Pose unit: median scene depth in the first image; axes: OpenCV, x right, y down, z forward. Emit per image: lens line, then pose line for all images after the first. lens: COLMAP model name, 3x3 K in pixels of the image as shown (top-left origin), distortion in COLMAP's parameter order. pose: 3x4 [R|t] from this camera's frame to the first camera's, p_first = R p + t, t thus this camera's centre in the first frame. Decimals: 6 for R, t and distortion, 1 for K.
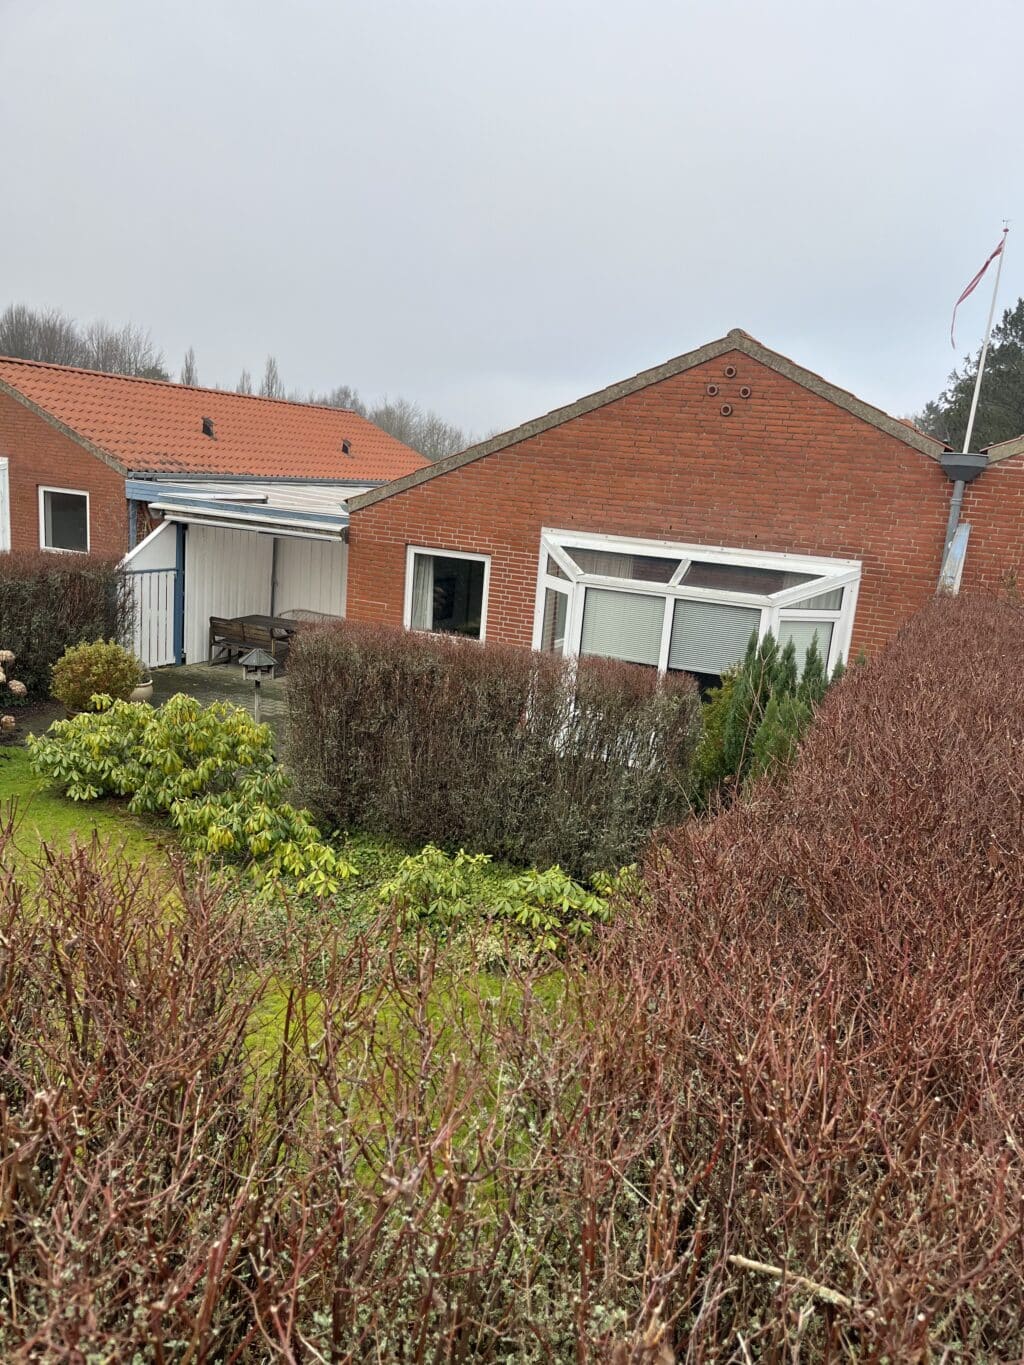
lens RADIAL K [[1011.9, 0, 514.3], [0, 1011.9, 683.5], [0, 0, 1]] dist [0.028118, -0.070627]
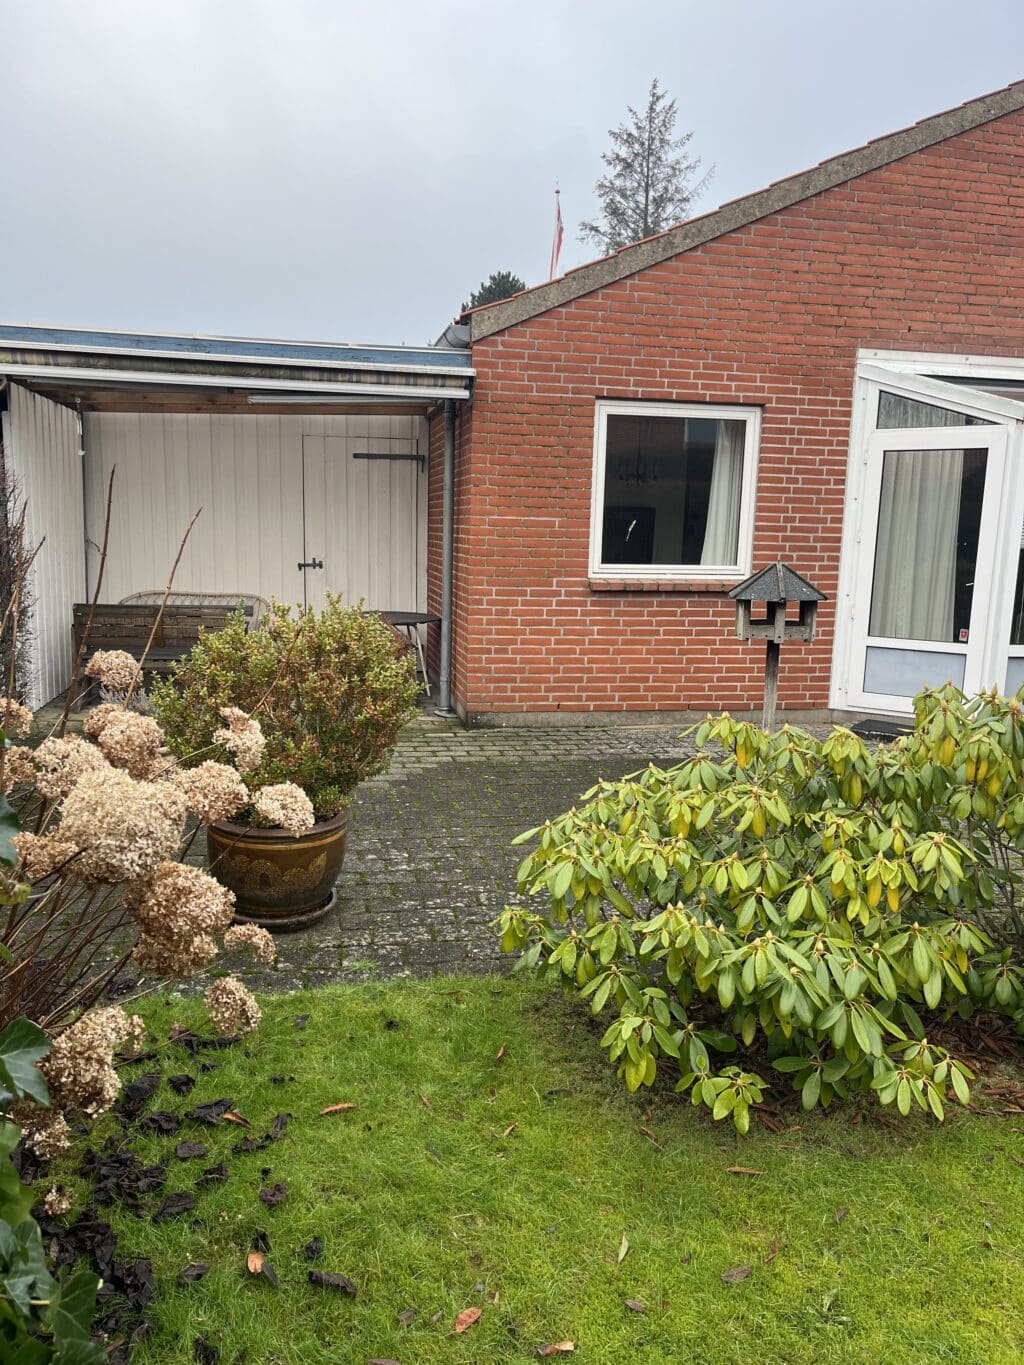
lens RADIAL K [[1011.9, 0, 508.6], [0, 1011.9, 683.1], [0, 0, 1]] dist [0.028118, -0.070627]
pose [[0.842227, -0.150560, 0.517673, -0.459276], [0.159686, 0.986793, 0.027198, -0.014218], [-0.514931, 0.059758, 0.855146, 0.611438]]
